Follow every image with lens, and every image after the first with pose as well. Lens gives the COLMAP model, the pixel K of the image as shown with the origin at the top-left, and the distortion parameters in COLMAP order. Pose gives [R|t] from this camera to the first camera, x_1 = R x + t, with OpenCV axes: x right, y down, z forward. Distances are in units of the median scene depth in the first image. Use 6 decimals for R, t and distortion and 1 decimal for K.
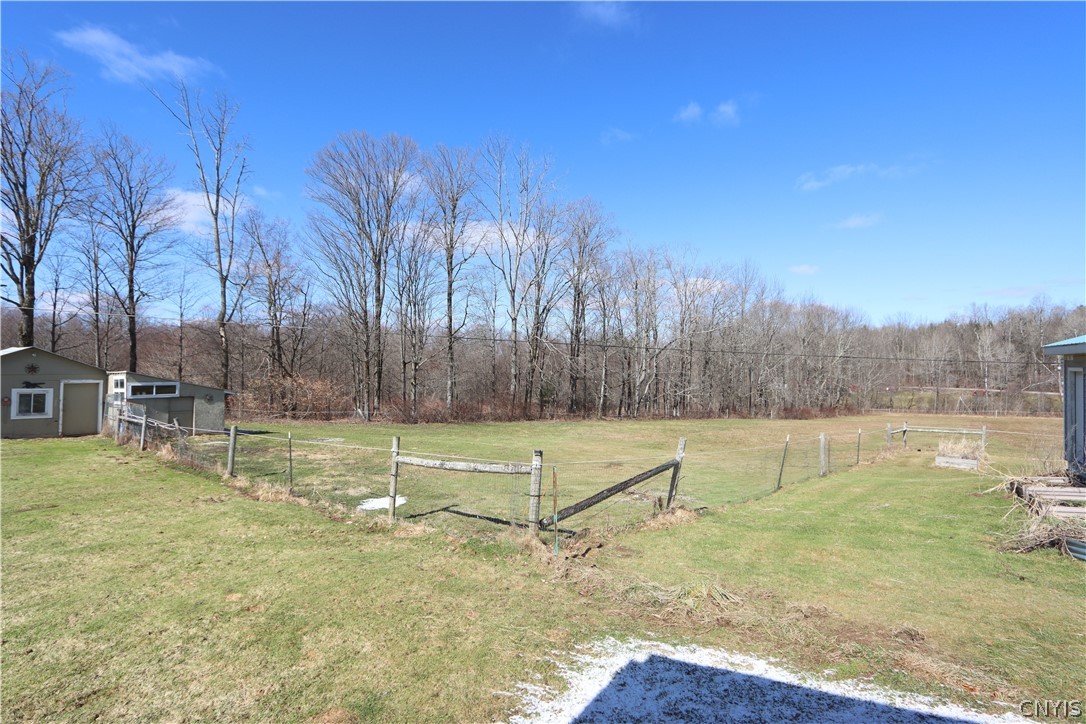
lens RADIAL K [[503.4, 0, 543.0], [0, 503.4, 362.0], [0, 0, 1]] dist [-0.013427, 0.000800]
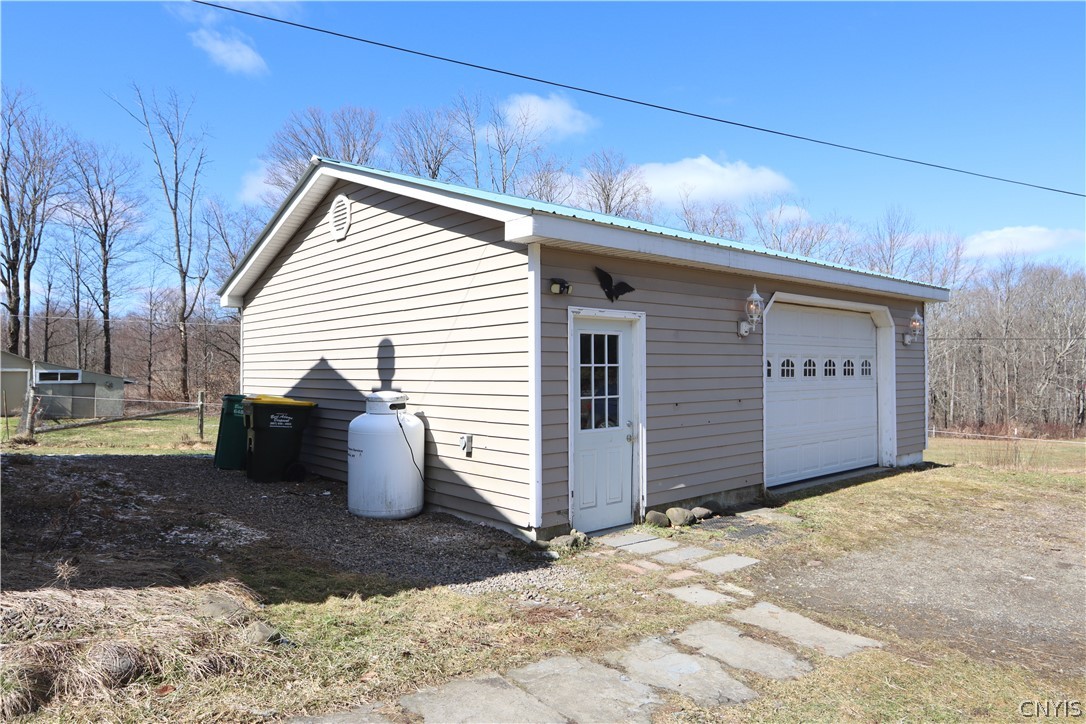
lens RADIAL K [[715.5, 0, 557.8], [0, 715.5, 361.9], [0, 0, 1]] dist [0.000893, 0.001376]
pose [[0.961810, -0.009446, -0.273554, 0.487953], [0.008128, 0.999949, -0.005954, 0.025950], [0.273596, 0.003503, 0.961838, -0.169954]]
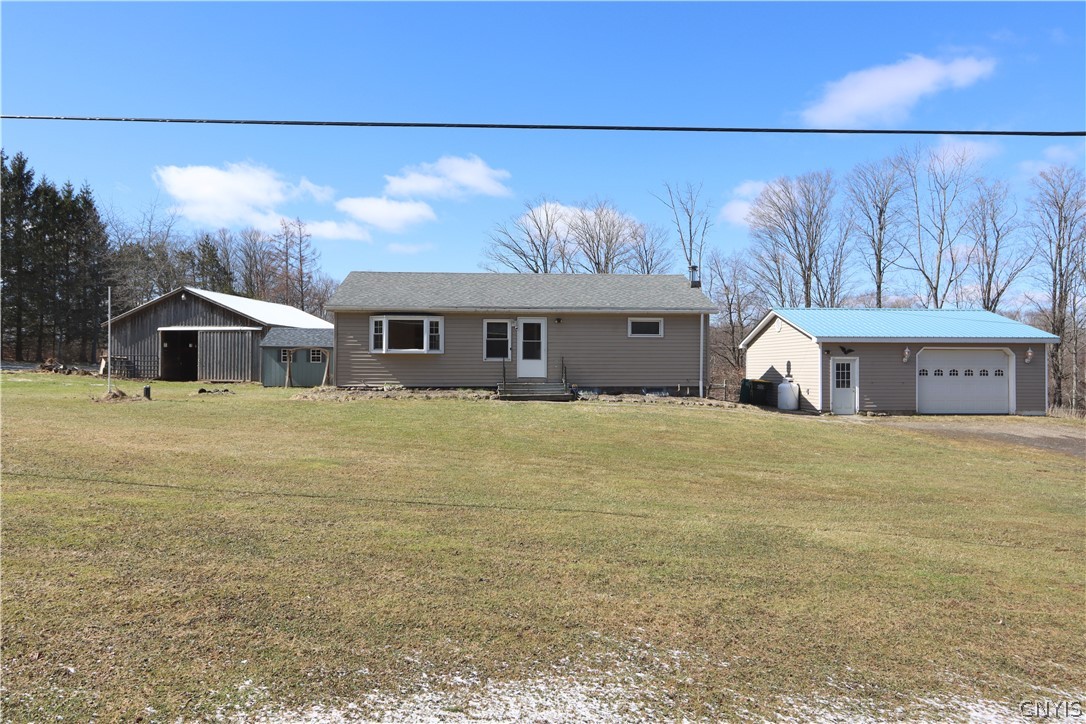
lens RADIAL K [[758.3, 0, 510.7], [0, 758.3, 363.3], [0, 0, 1]] dist [-0.001894, 0.000374]
pose [[0.572043, -0.004245, -0.820213, 0.926555], [0.002377, 0.999991, -0.003518, 0.018907], [0.820220, 0.000063, 0.572048, -0.756542]]
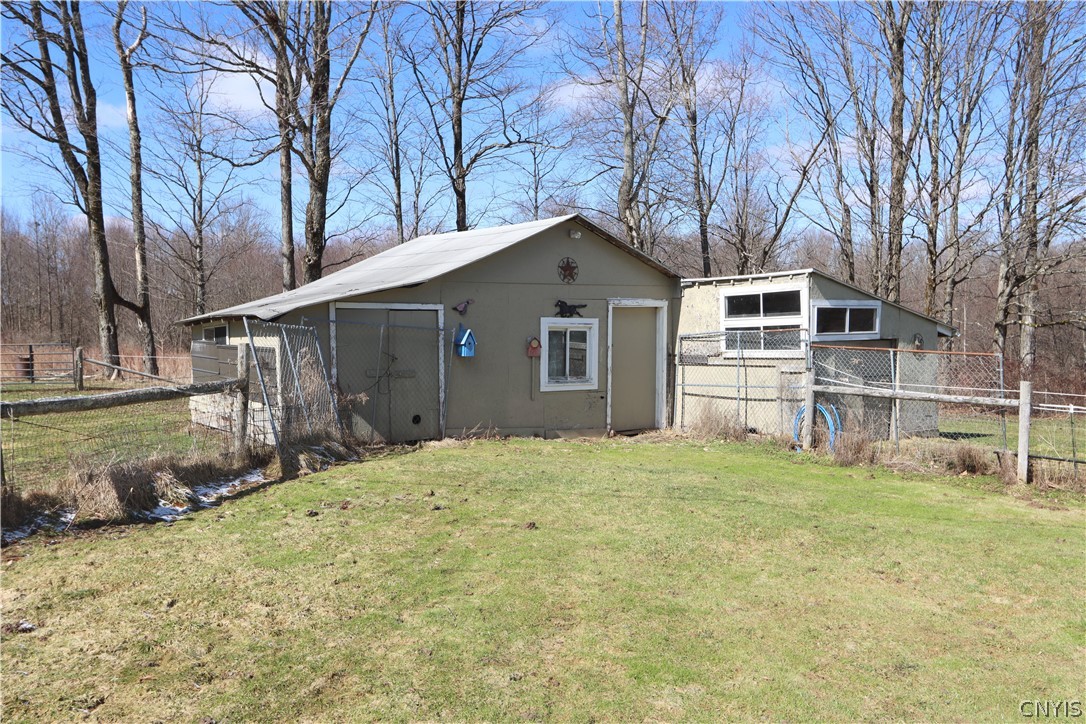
lens RADIAL K [[864.5, 0, 525.5], [0, 864.5, 363.9], [0, 0, 1]] dist [0.005404, 0.002046]
pose [[0.953800, 0.002659, -0.300431, -0.512301], [0.016202, 0.998051, 0.060270, 0.028736], [0.300005, -0.062353, 0.951897, 0.183443]]
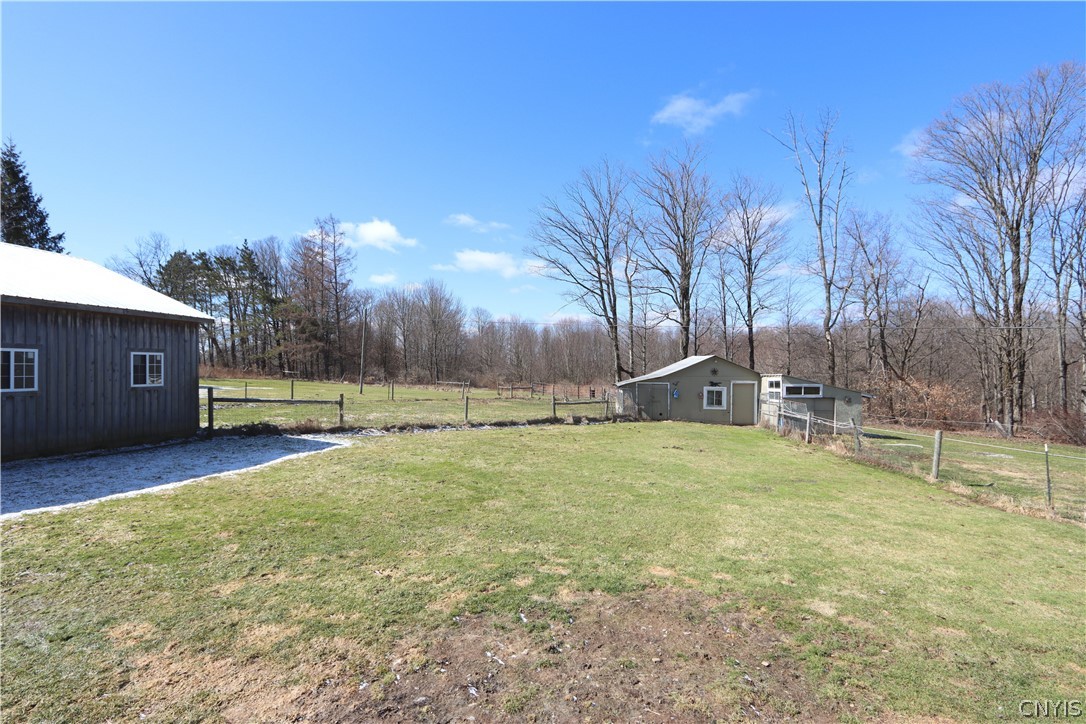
lens RADIAL K [[516.7, 0, 535.0], [0, 516.7, 361.6], [0, 0, 1]] dist [-0.011340, 0.000767]
pose [[0.540070, -0.015355, -0.841480, -0.077009], [0.011664, 0.999874, -0.010759, -0.002677], [0.841539, -0.004005, 0.540181, -0.088918]]
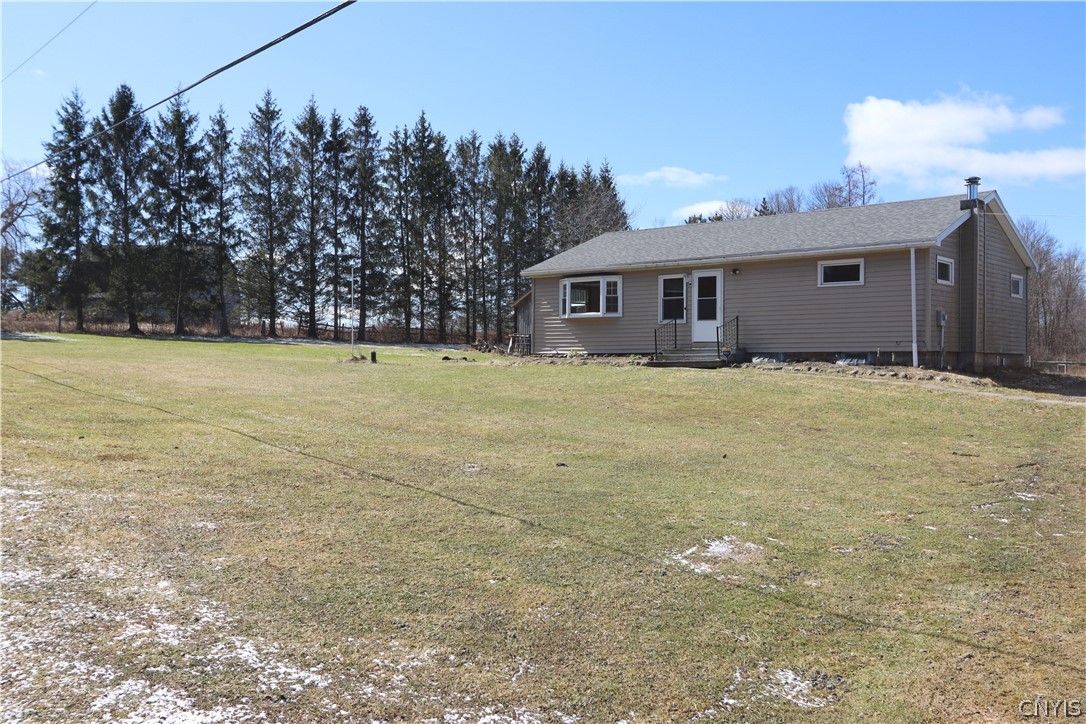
lens RADIAL K [[974.6, 0, 502.8], [0, 974.6, 358.8], [0, 0, 1]] dist [0.003331, 0.034051]
pose [[-0.192667, -0.002719, -0.981260, 1.165049], [0.002547, 0.999991, -0.003270, 0.049187], [0.981261, -0.003129, -0.192658, -0.277777]]
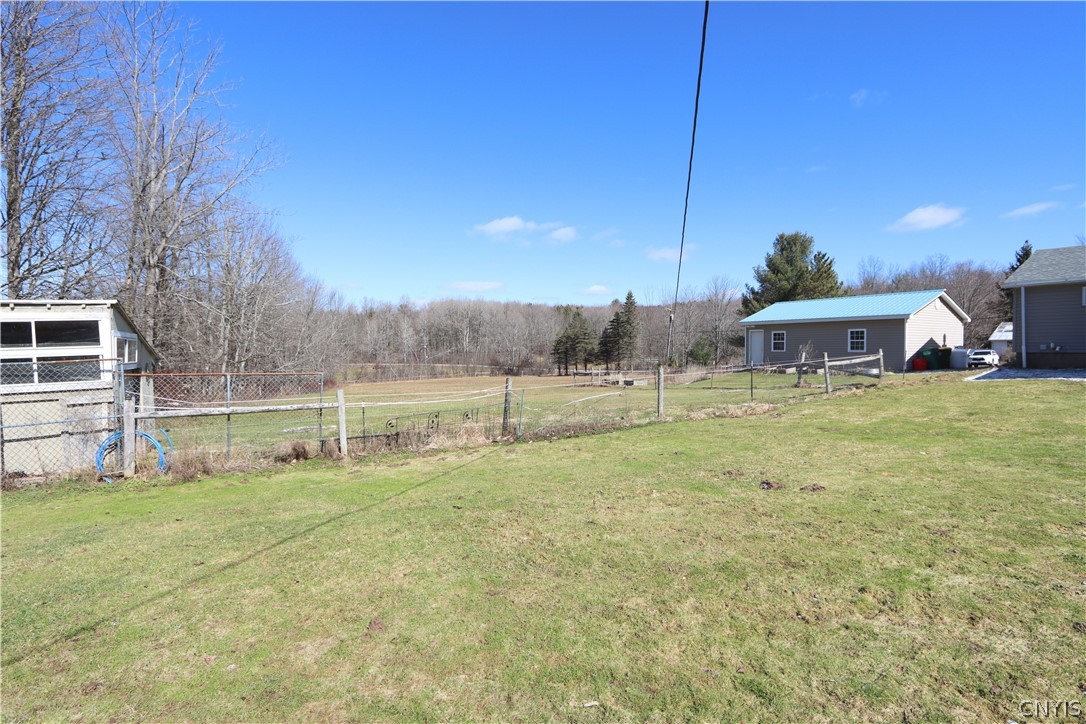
lens RADIAL K [[513.3, 0, 538.1], [0, 513.3, 354.2], [0, 0, 1]] dist [-0.003064, -0.000019]
pose [[0.394592, -0.017805, 0.918684, -0.650082], [0.001880, 0.999826, 0.018570, 0.032455], [-0.918855, -0.005600, 0.394556, 0.326388]]
